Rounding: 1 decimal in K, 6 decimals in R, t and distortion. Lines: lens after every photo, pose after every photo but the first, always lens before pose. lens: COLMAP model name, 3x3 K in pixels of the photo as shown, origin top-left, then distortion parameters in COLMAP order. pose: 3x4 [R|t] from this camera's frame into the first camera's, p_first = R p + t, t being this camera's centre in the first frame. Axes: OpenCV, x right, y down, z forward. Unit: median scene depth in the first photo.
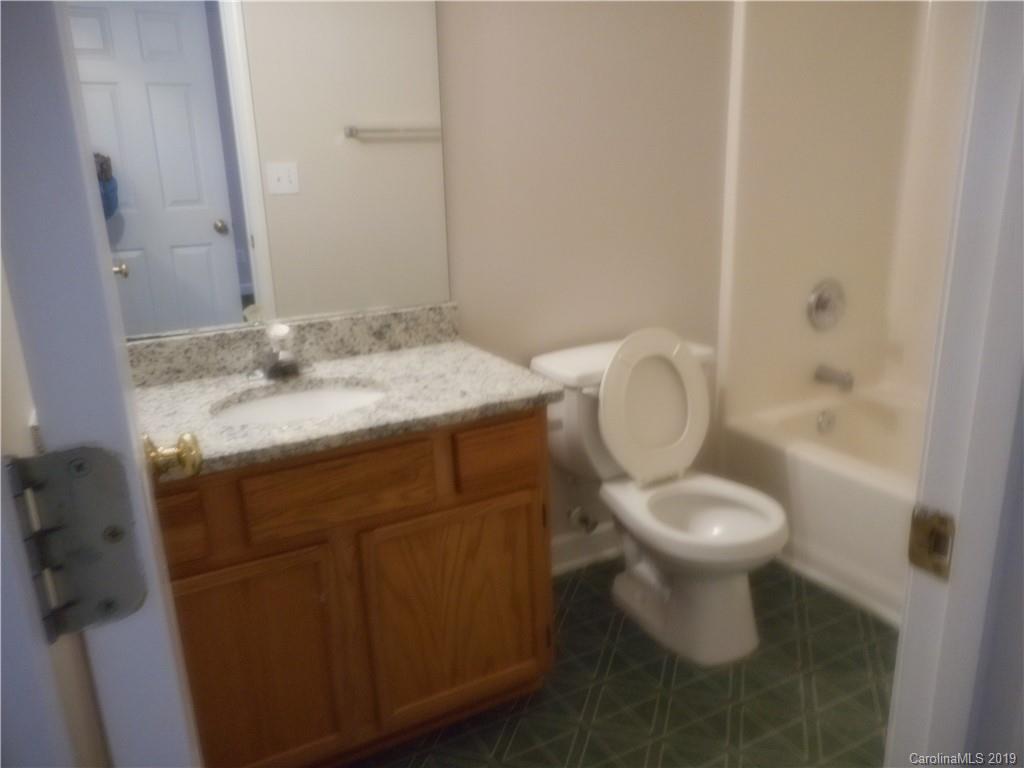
lens RADIAL K [[771.4, 0, 512.0], [0, 771.4, 384.0], [0, 0, 1]] dist [-0.005324, 0.003023]
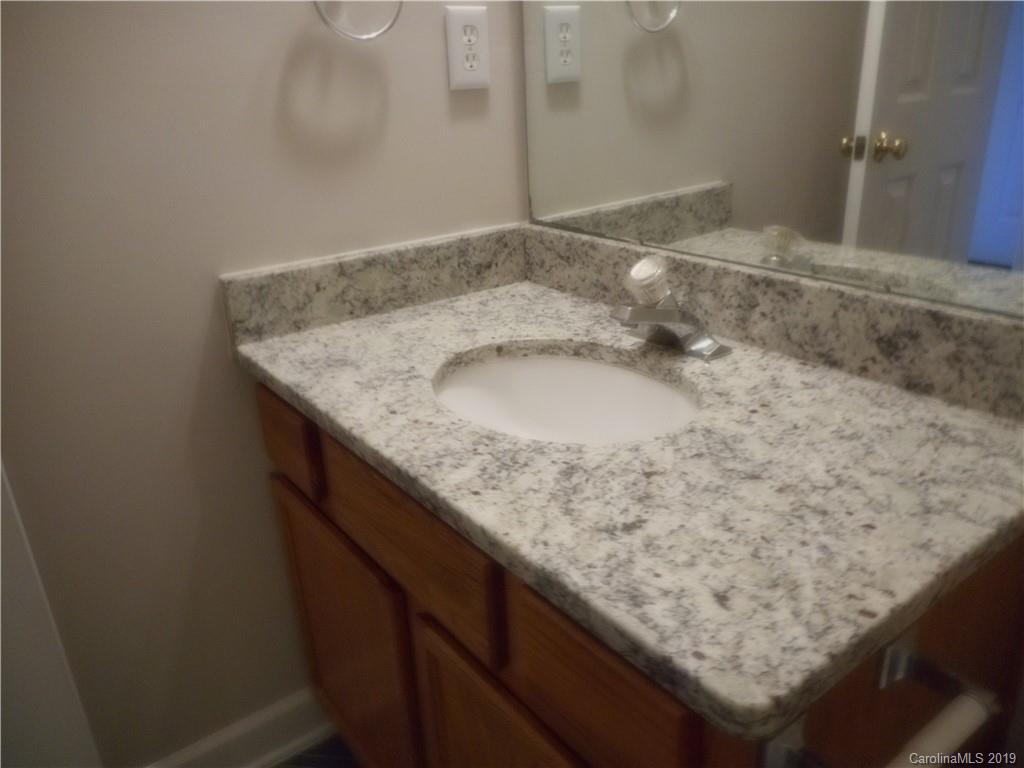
lens RADIAL K [[771.4, 0, 512.0], [0, 771.4, 384.0], [0, 0, 1]] dist [-0.005324, 0.003023]
pose [[0.130414, 0.395403, -0.909202, 0.231388], [-0.230900, 0.903931, 0.359991, -0.161930], [0.964198, 0.162987, 0.209184, 0.714092]]
